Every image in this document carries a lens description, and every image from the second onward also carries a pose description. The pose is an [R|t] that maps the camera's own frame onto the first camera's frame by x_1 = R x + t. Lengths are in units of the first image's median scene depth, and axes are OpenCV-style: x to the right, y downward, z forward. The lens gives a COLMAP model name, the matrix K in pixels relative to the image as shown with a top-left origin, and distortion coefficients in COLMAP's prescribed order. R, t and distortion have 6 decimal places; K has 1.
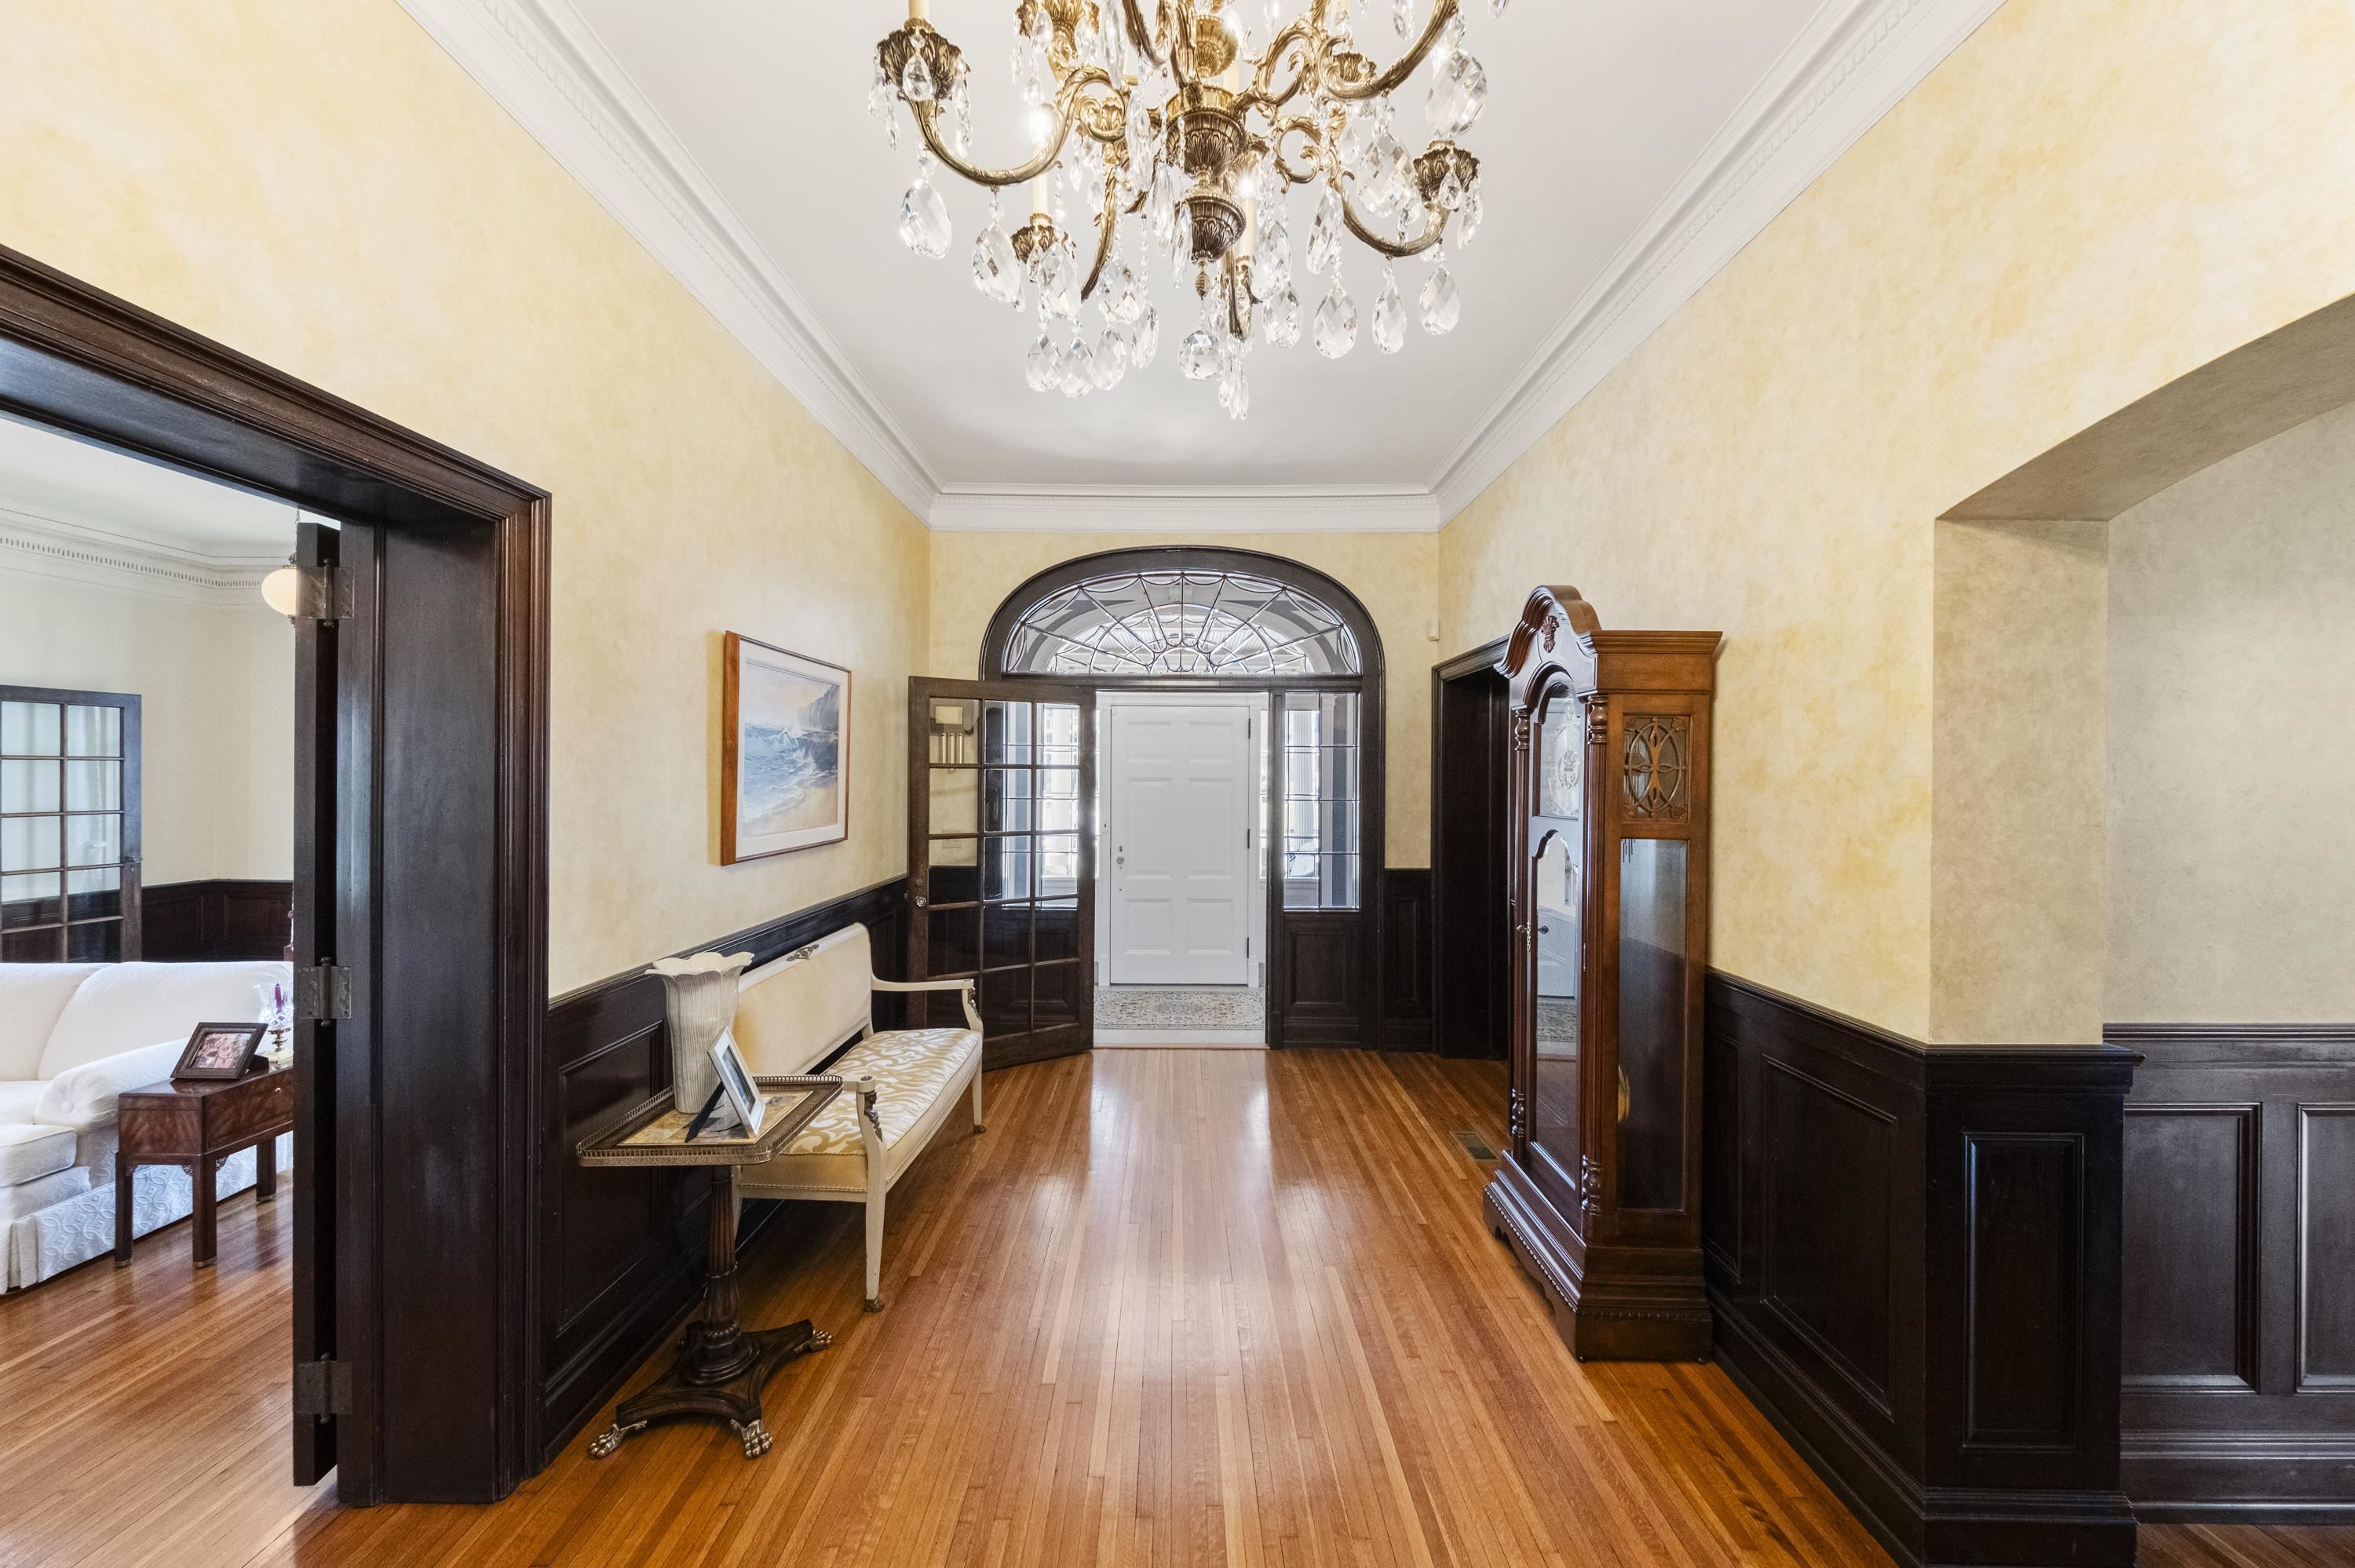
lens RADIAL K [[819.8, 0, 1170.4], [0, 819.8, 776.7], [0, 0, 1]] dist [0.000360, 0.000106]
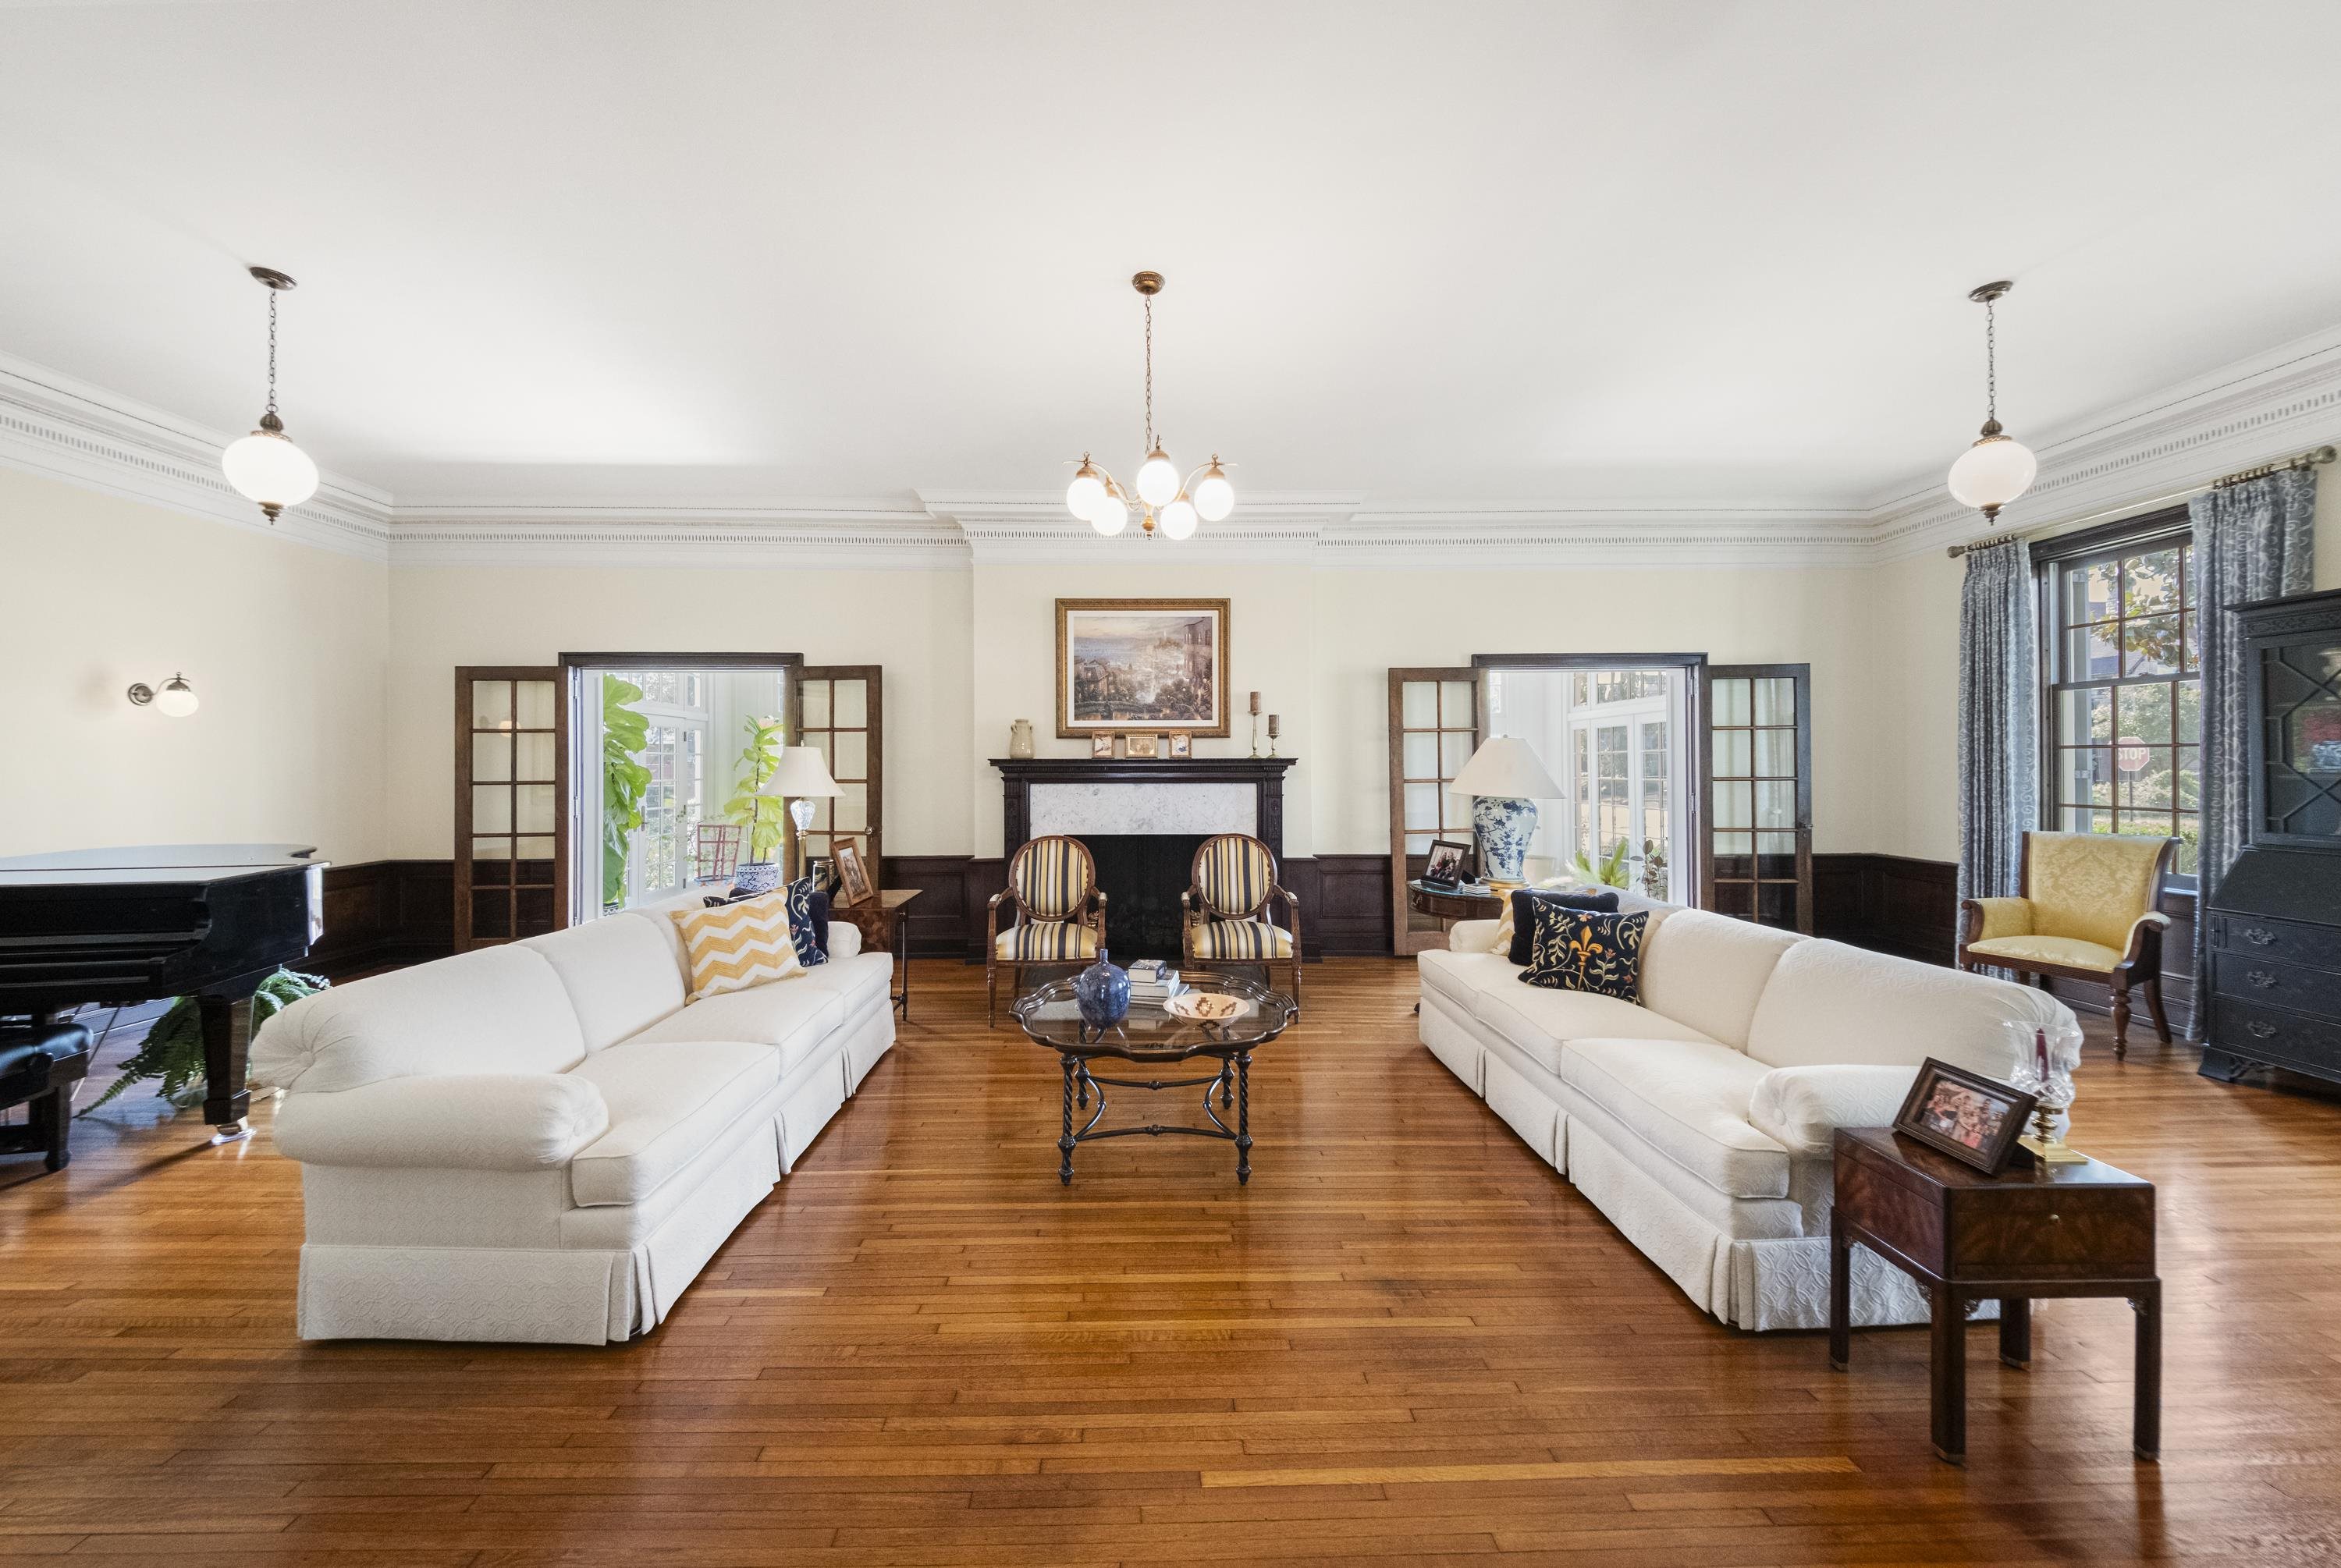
lens RADIAL K [[814.9, 0, 1163.5], [0, 814.9, 776.8], [0, 0, 1]] dist [0.000360, 0.000106]
pose [[0.021559, 0.002195, -0.999765, -0.542533], [0.003412, 0.999992, 0.002269, 0.069326], [0.999762, -0.003460, 0.021552, 0.371216]]
